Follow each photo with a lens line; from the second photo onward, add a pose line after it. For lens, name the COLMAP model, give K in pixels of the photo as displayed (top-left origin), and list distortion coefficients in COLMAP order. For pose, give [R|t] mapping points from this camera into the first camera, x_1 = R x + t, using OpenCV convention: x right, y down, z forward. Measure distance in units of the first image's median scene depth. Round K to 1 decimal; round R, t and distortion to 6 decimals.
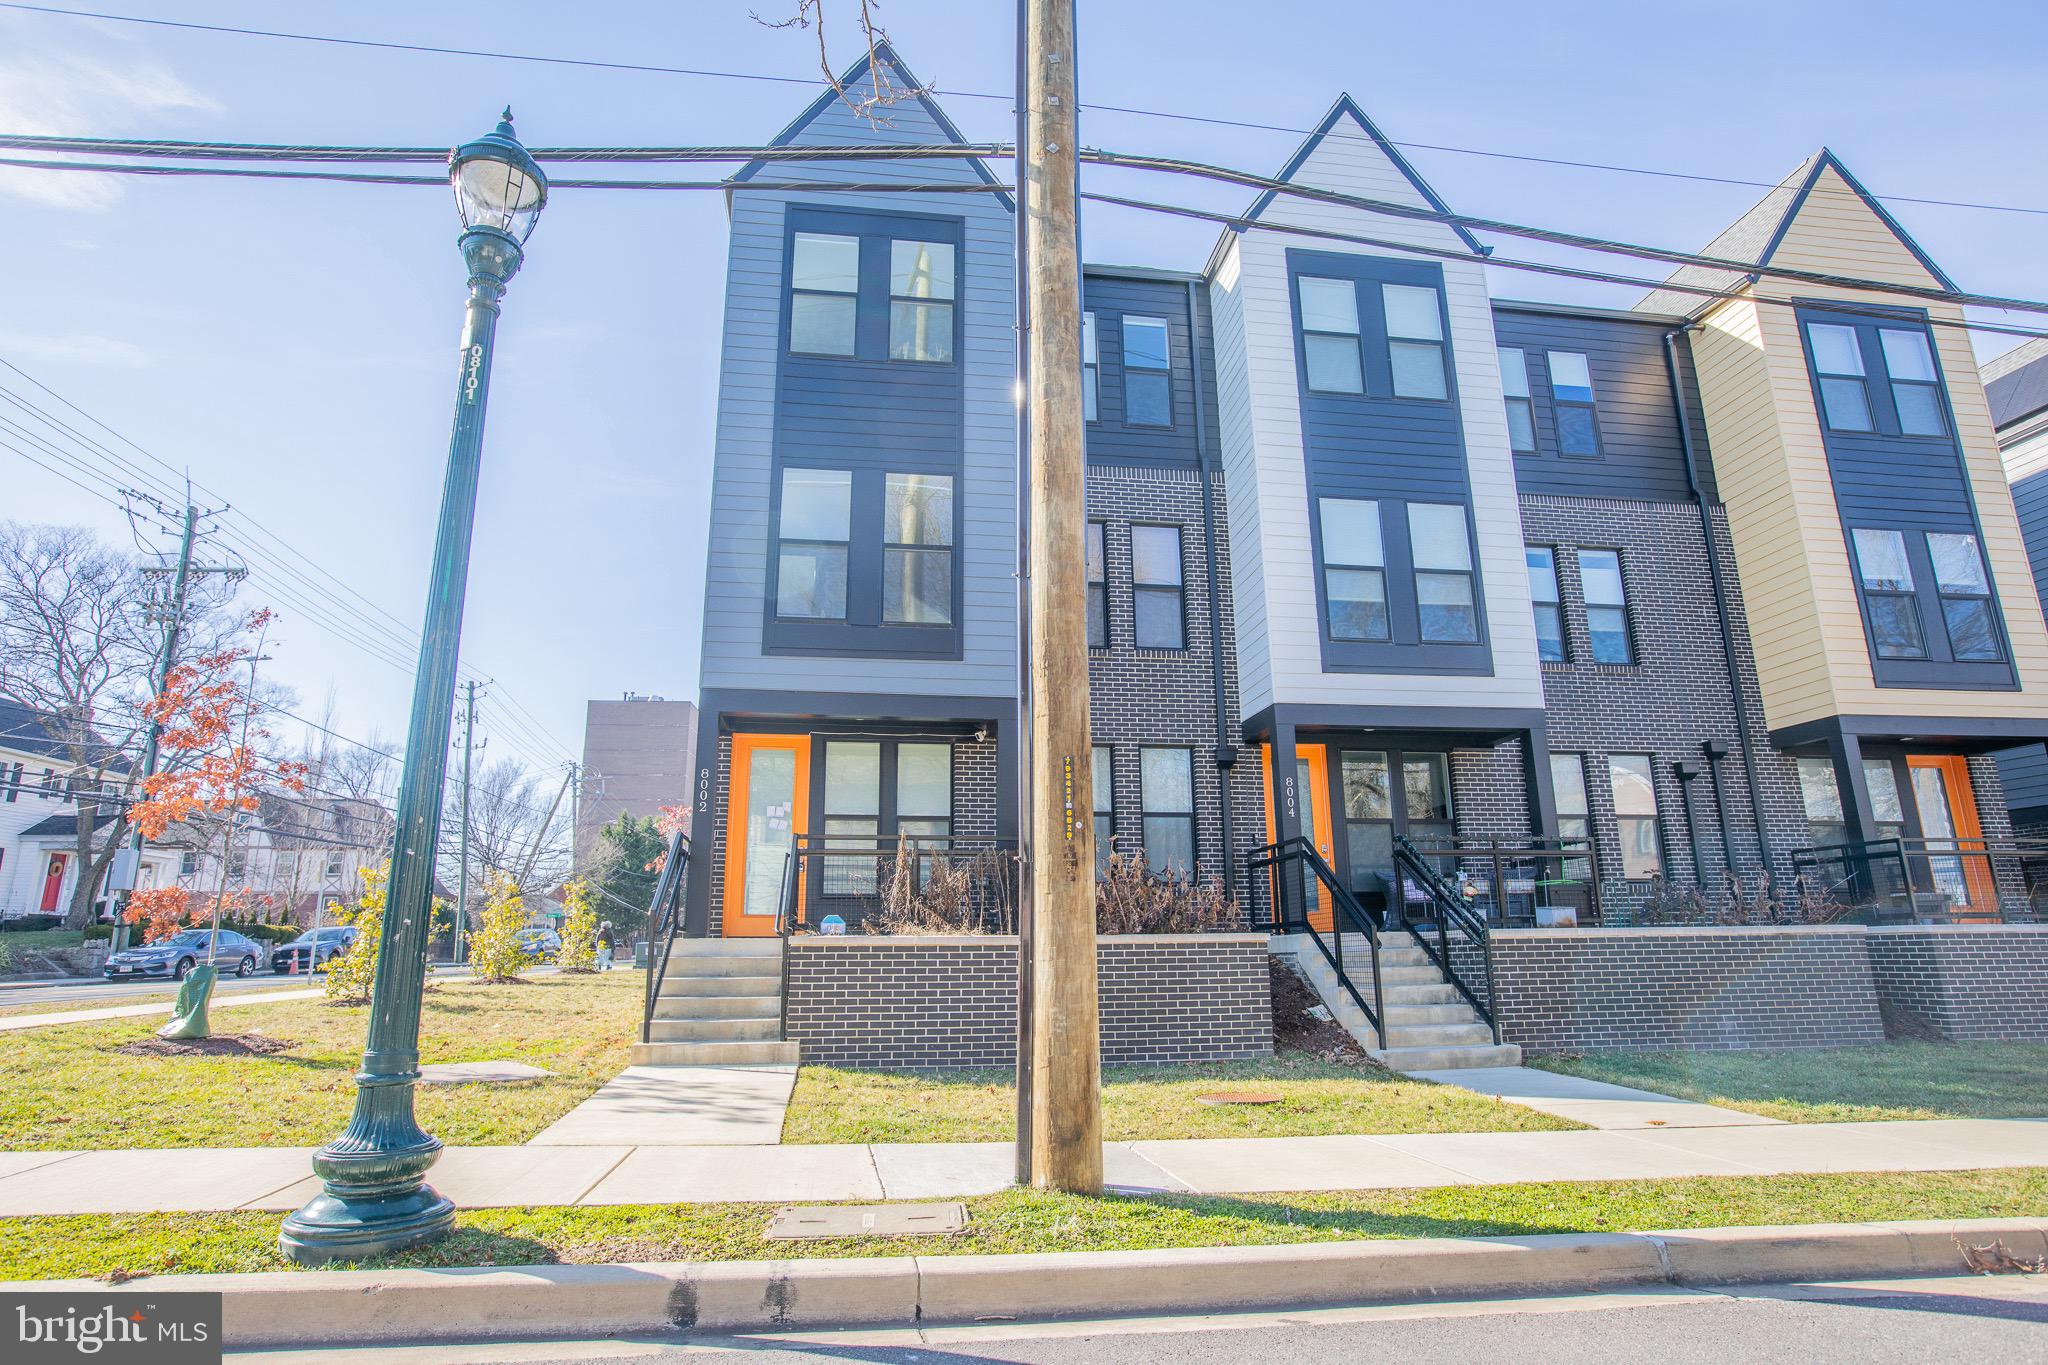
lens RADIAL K [[1119.2, 0, 1011.1], [0, 1119.2, 674.0], [0, 0, 1]] dist [-0.037074, 0.022572]
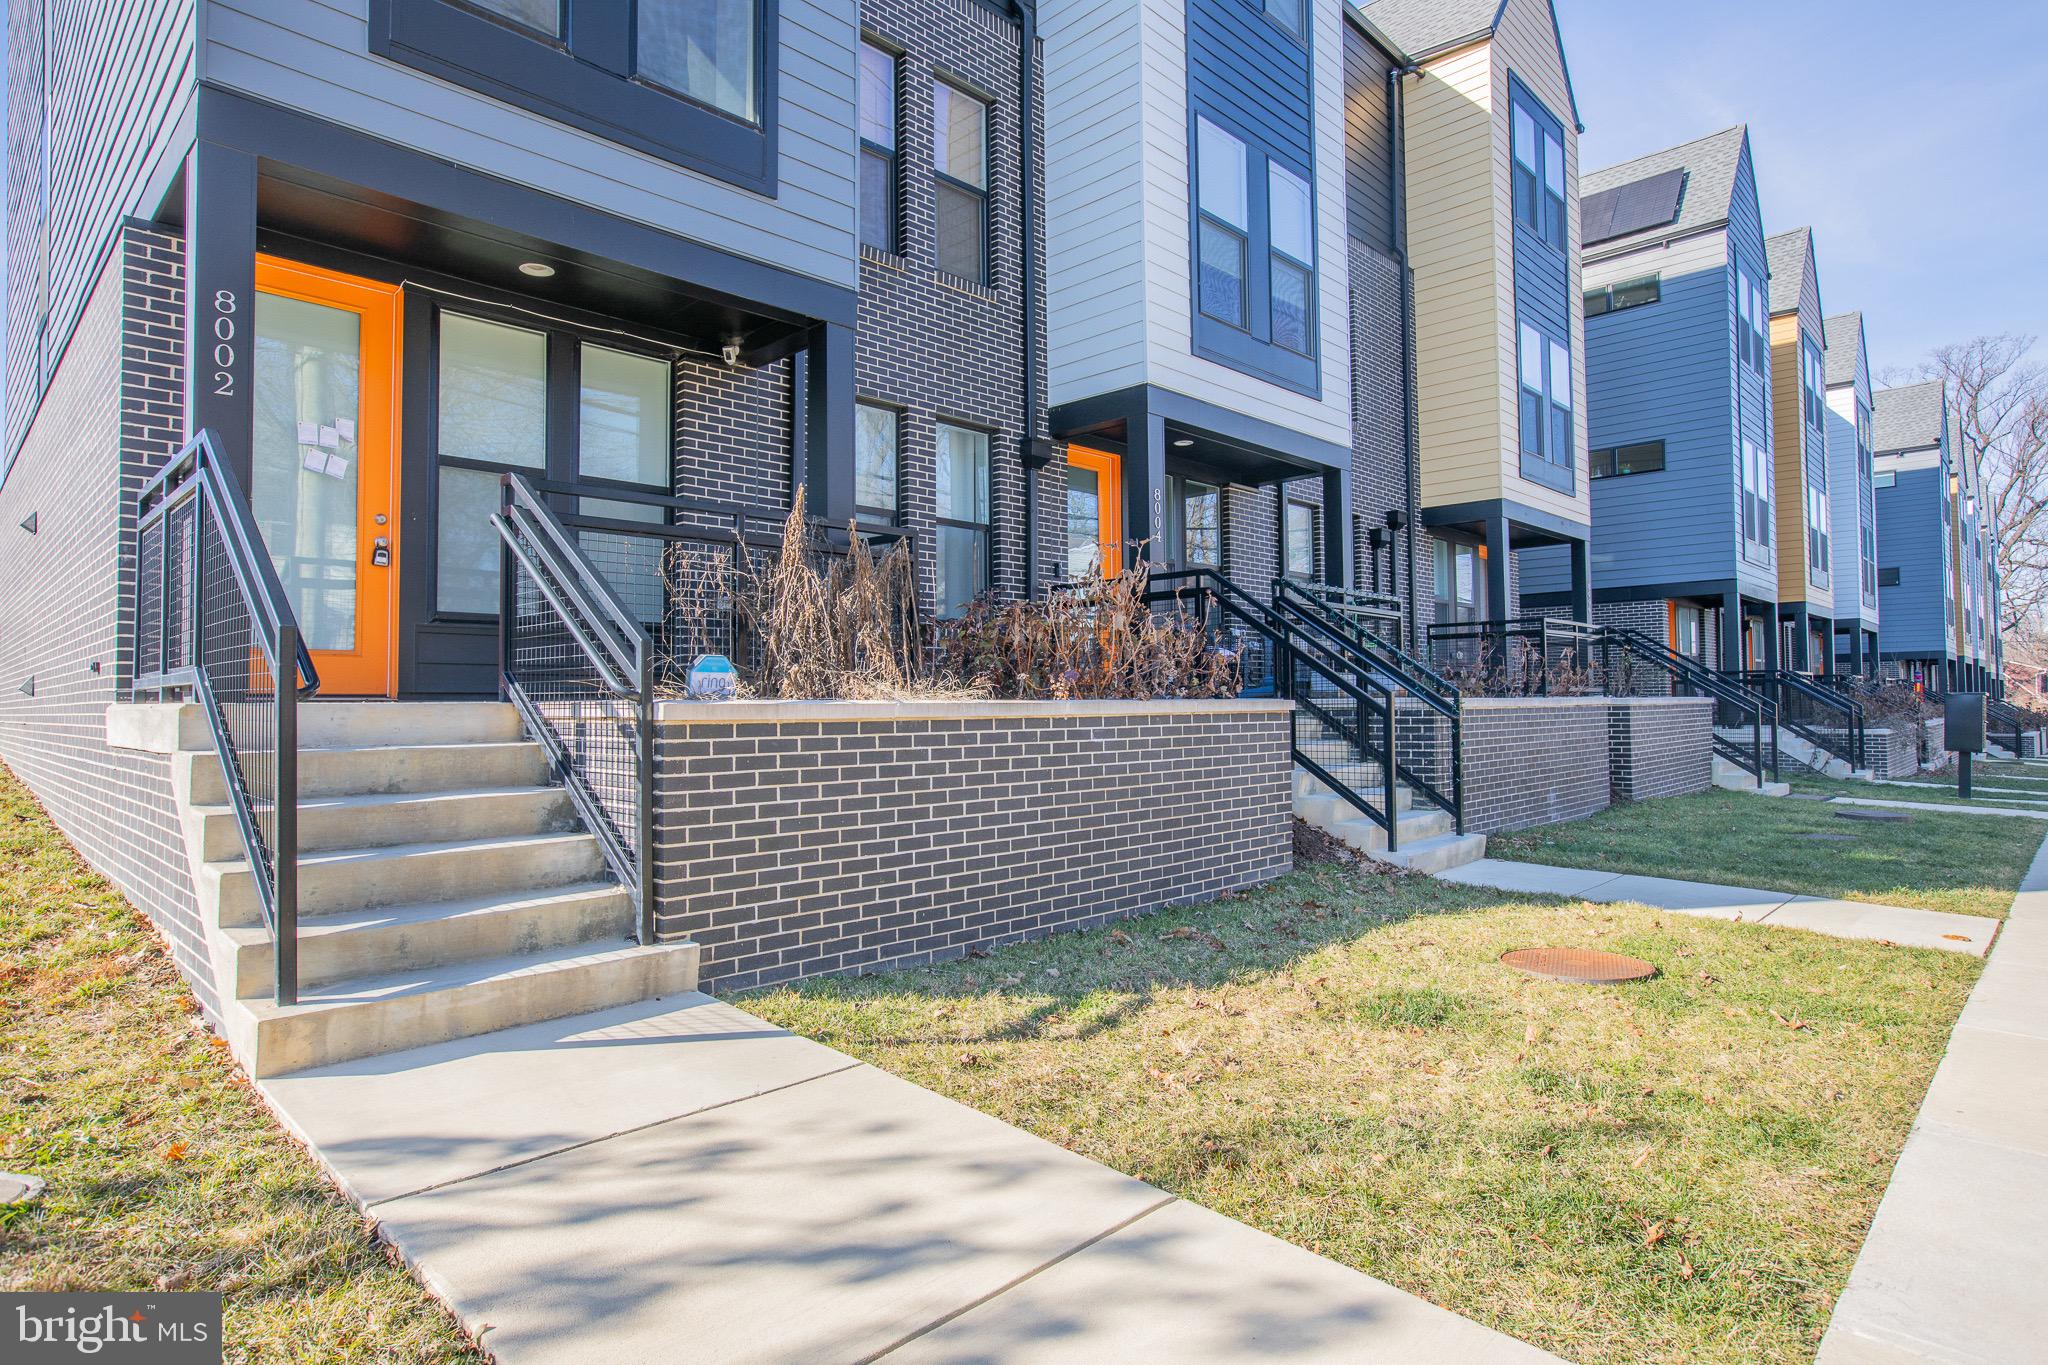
lens RADIAL K [[1119.2, 0, 1023.5], [0, 1119.2, 670.6], [0, 0, 1]] dist [-0.037074, 0.022572]
pose [[0.801366, 0.022403, 0.597754, -0.244285], [-0.147484, 0.975848, 0.161148, 0.098977], [-0.579707, -0.217298, 0.785316, 0.431046]]
